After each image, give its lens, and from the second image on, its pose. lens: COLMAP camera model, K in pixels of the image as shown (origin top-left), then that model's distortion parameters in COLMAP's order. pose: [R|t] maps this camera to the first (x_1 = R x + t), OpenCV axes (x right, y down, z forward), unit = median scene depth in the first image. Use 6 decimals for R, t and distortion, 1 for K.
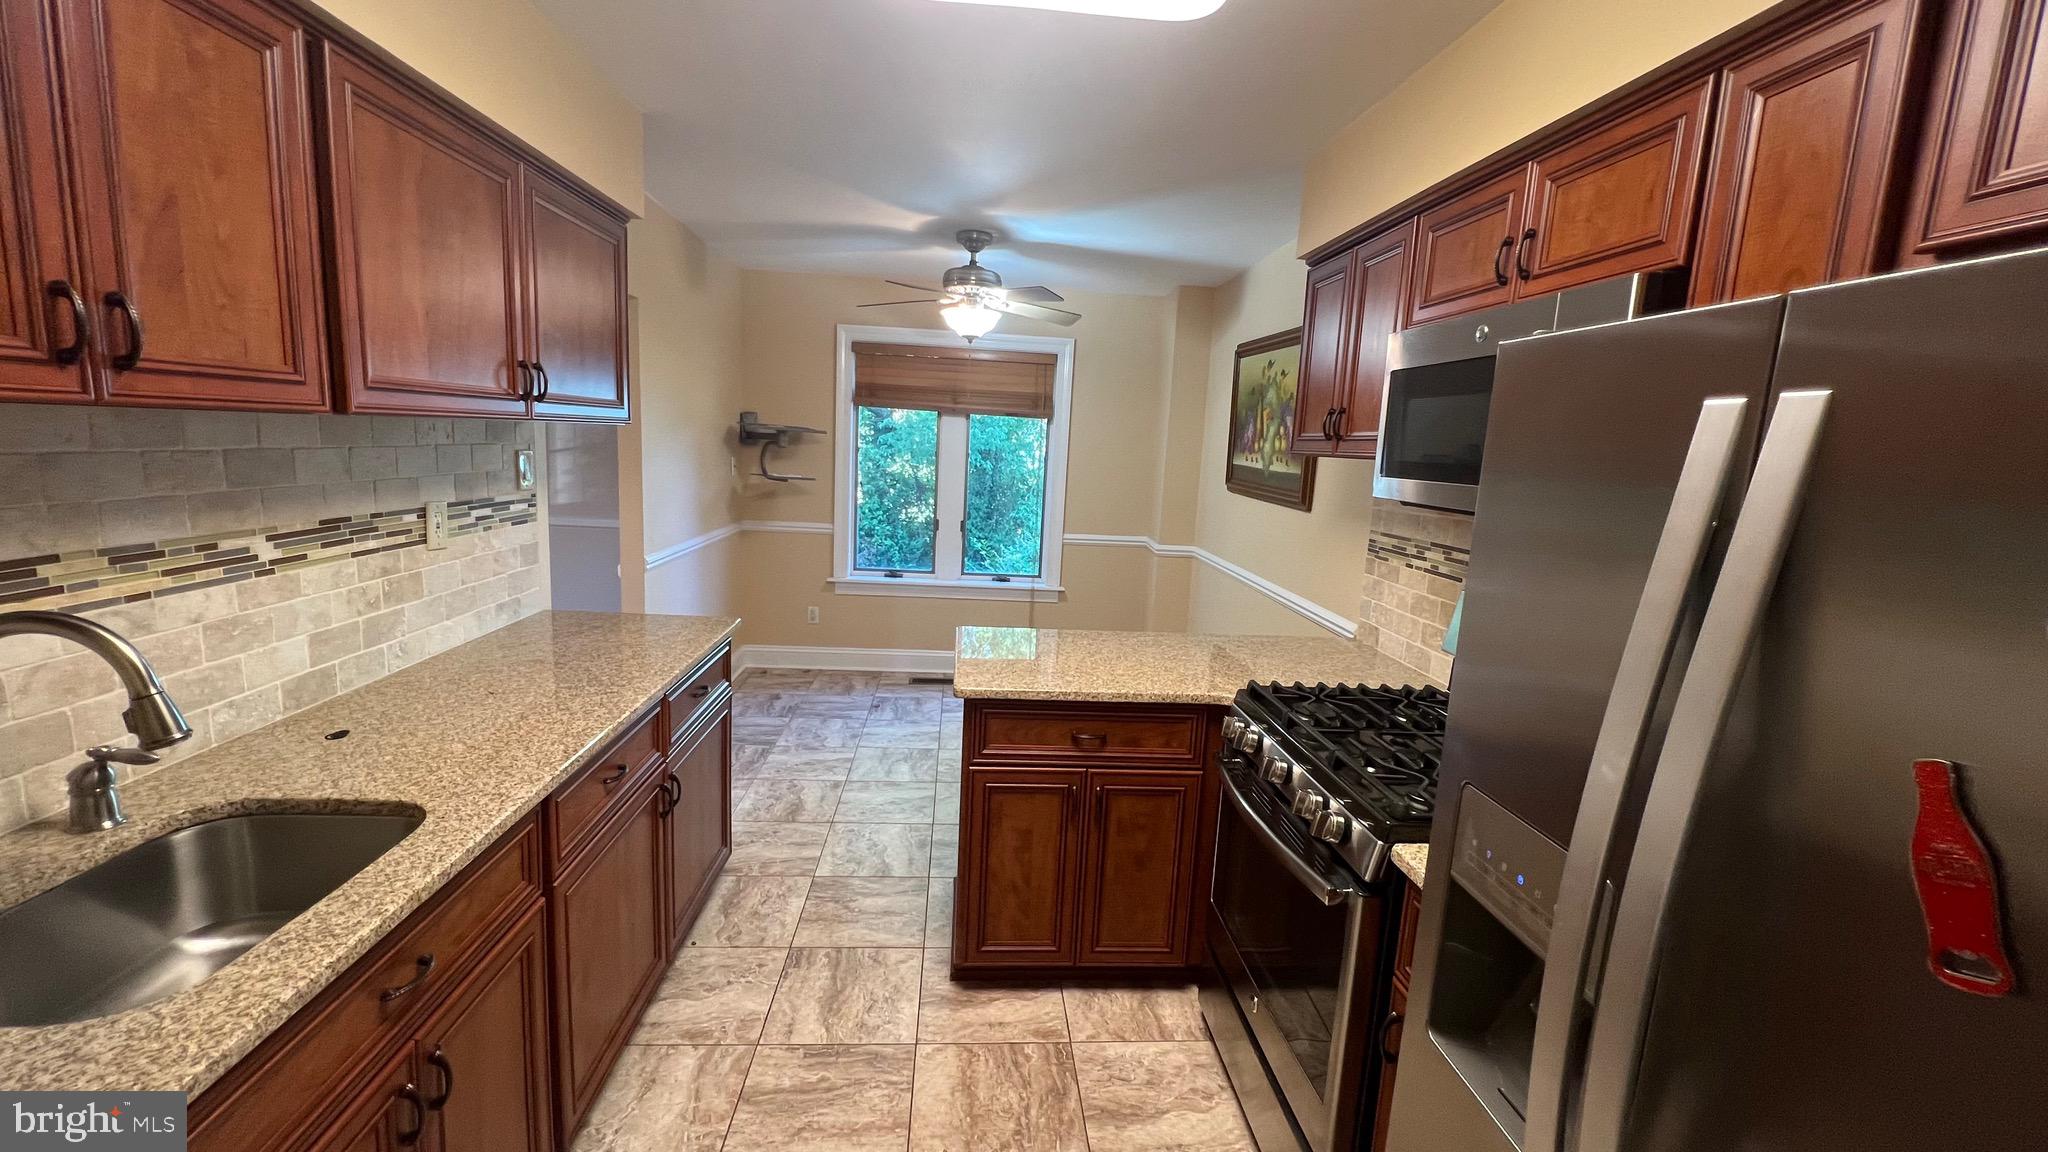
lens RADIAL K [[820.6, 0, 1020.7], [0, 820.6, 571.2], [0, 0, 1]] dist [-0.001255, -0.000236]
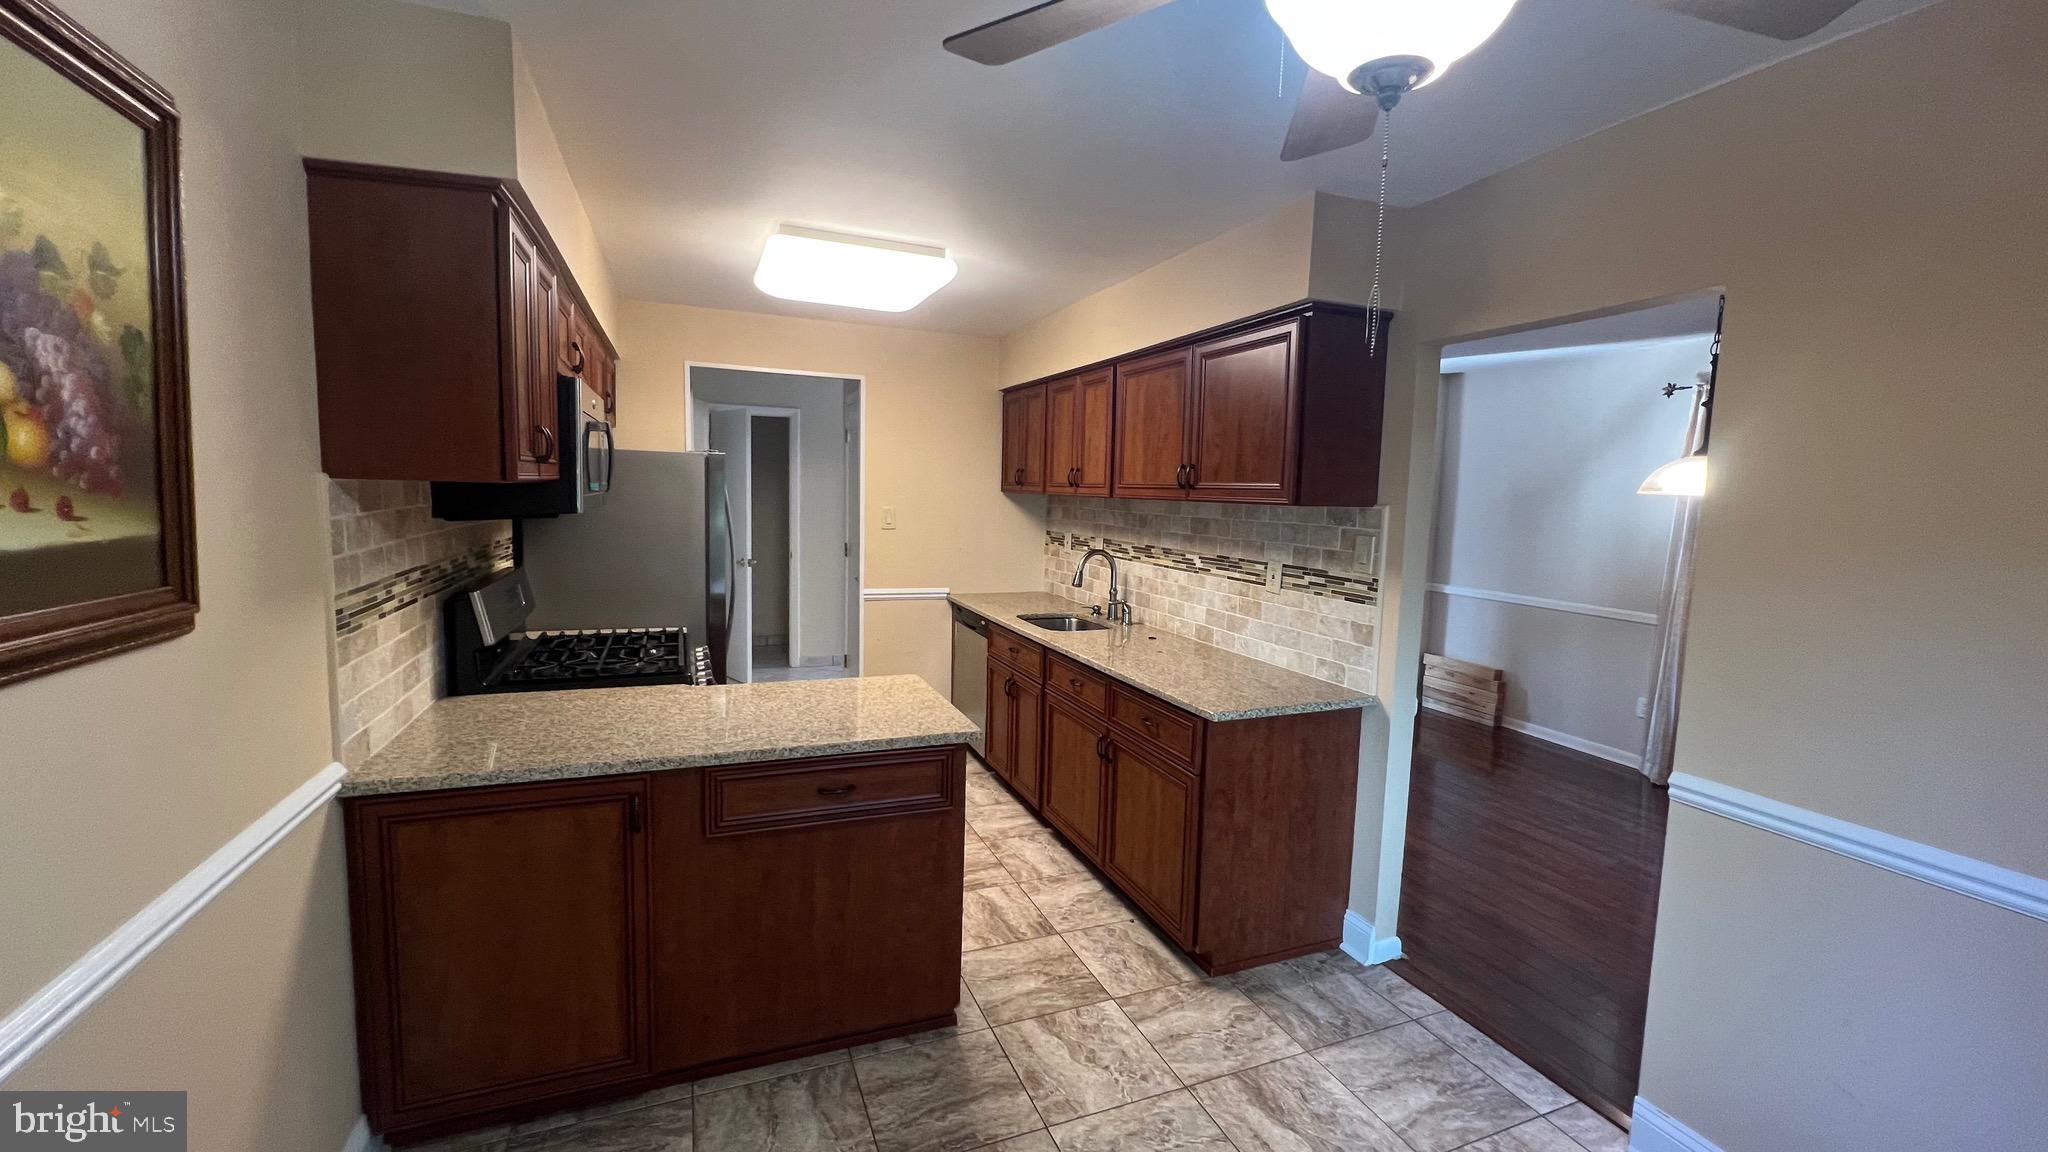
lens RADIAL K [[820.6, 0, 1020.7], [0, 820.6, 571.2], [0, 0, 1]] dist [-0.001255, -0.000236]
pose [[-0.948101, -0.046224, -0.314590, 0.184330], [-0.124062, 0.964738, 0.232142, -0.346897], [0.292766, 0.259123, -0.920404, 2.189387]]
